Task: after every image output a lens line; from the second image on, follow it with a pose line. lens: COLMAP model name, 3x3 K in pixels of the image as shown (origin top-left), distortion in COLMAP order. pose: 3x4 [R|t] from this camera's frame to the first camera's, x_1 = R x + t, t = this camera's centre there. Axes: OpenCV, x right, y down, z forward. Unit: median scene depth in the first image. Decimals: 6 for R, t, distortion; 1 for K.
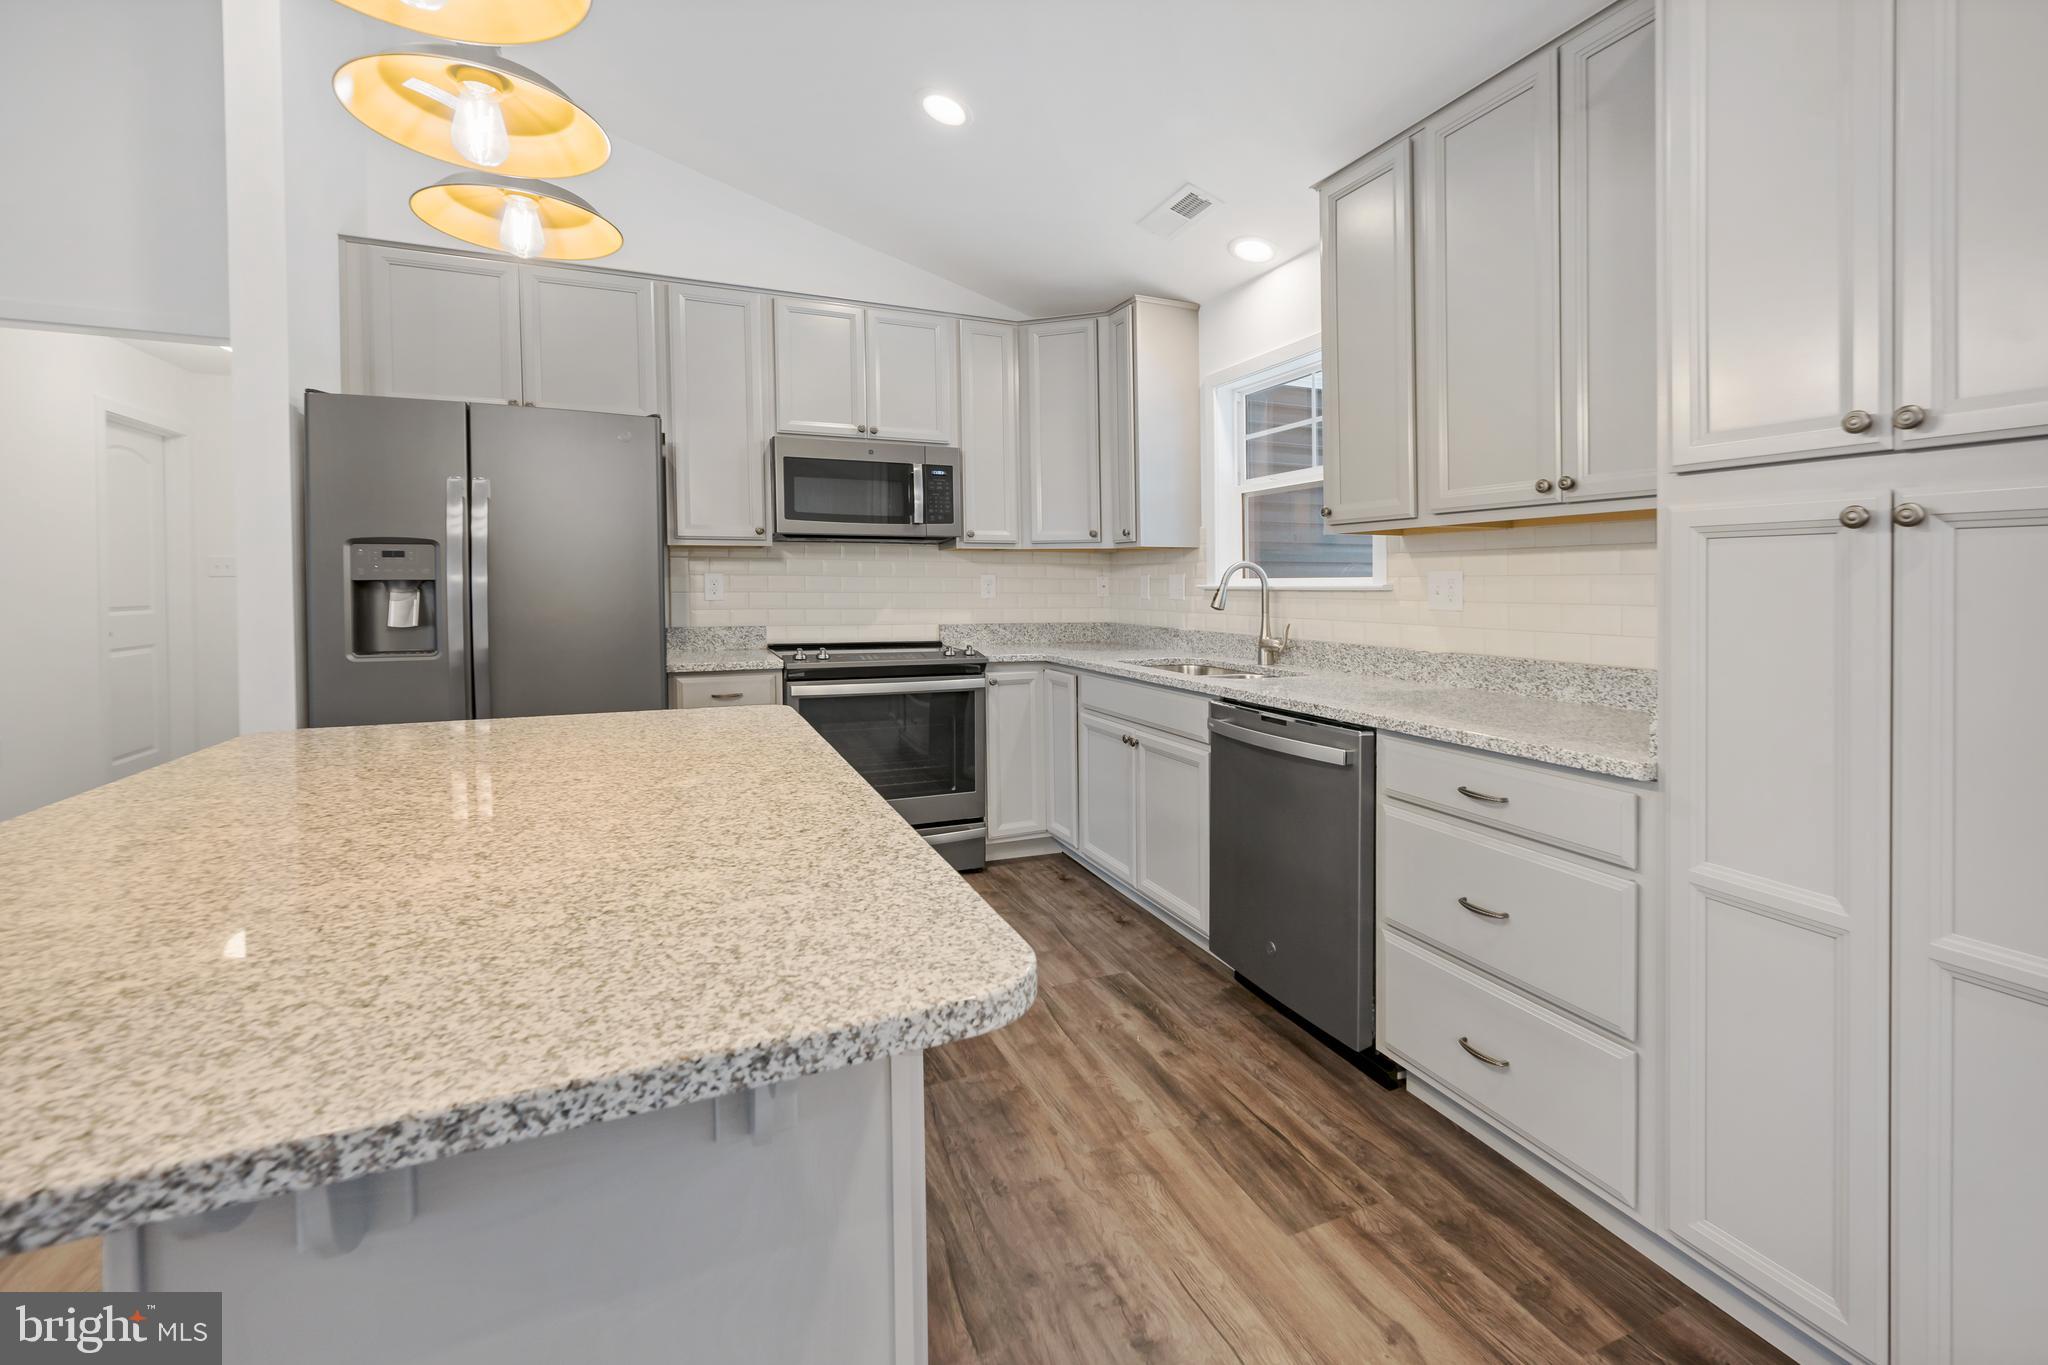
lens RADIAL K [[866.4, 0, 1033.6], [0, 866.4, 596.6], [0, 0, 1]] dist [0.000733, 0.000214]
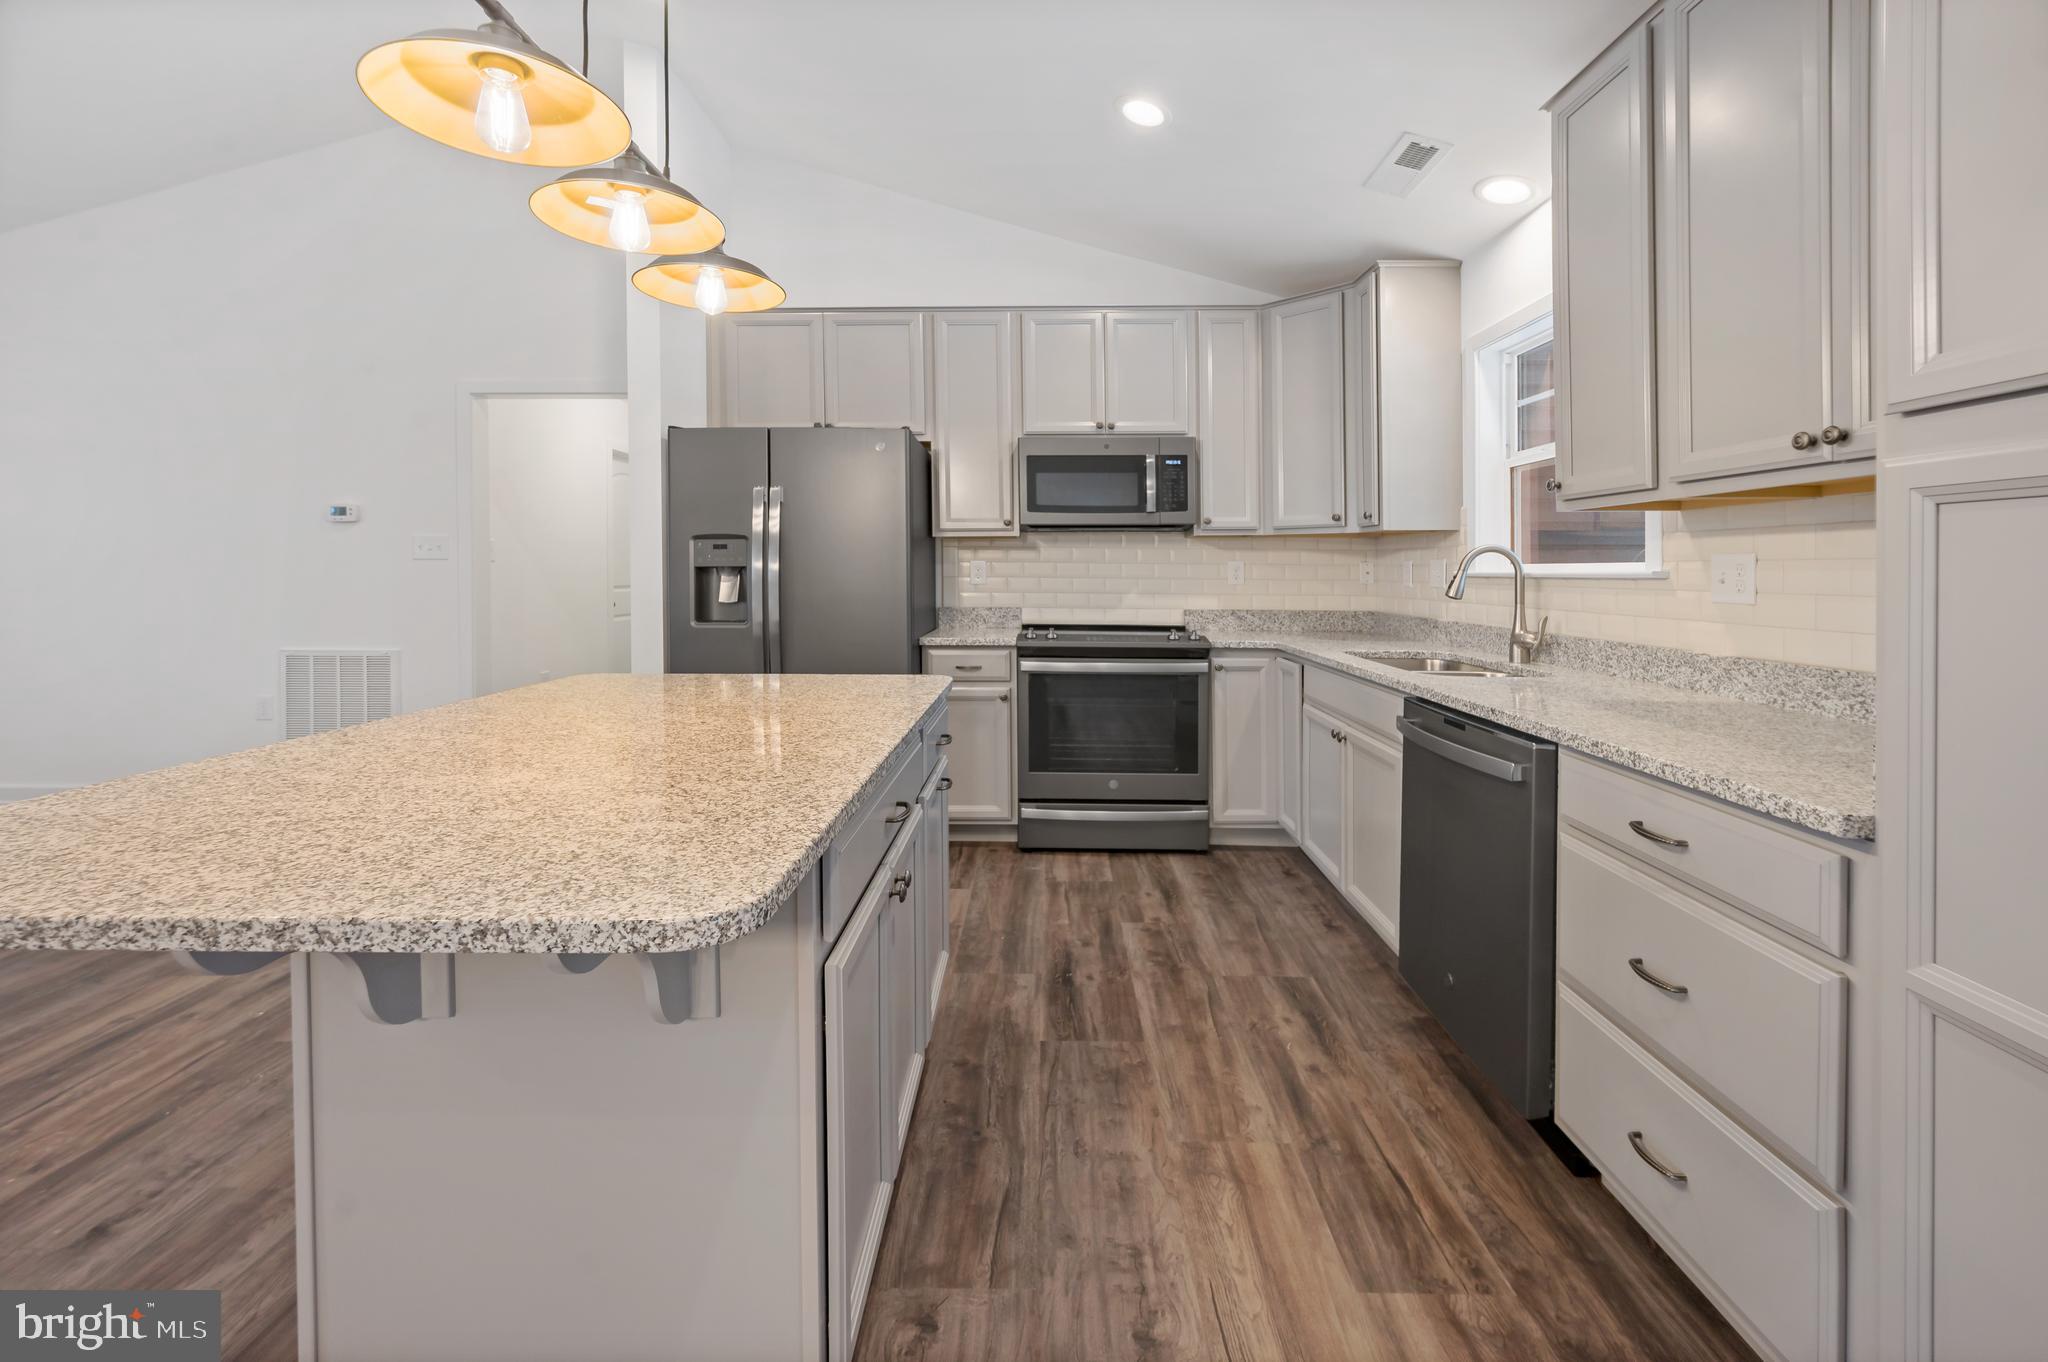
lens RADIAL K [[826.5, 0, 1027.2], [0, 826.5, 582.9], [0, 0, 1]] dist [-0.000224, -0.000295]
pose [[0.911373, 0.007304, -0.411517, 0.241575], [-0.007406, 0.999972, 0.001348, 0.001135], [0.411515, 0.001819, 0.911401, 0.054331]]
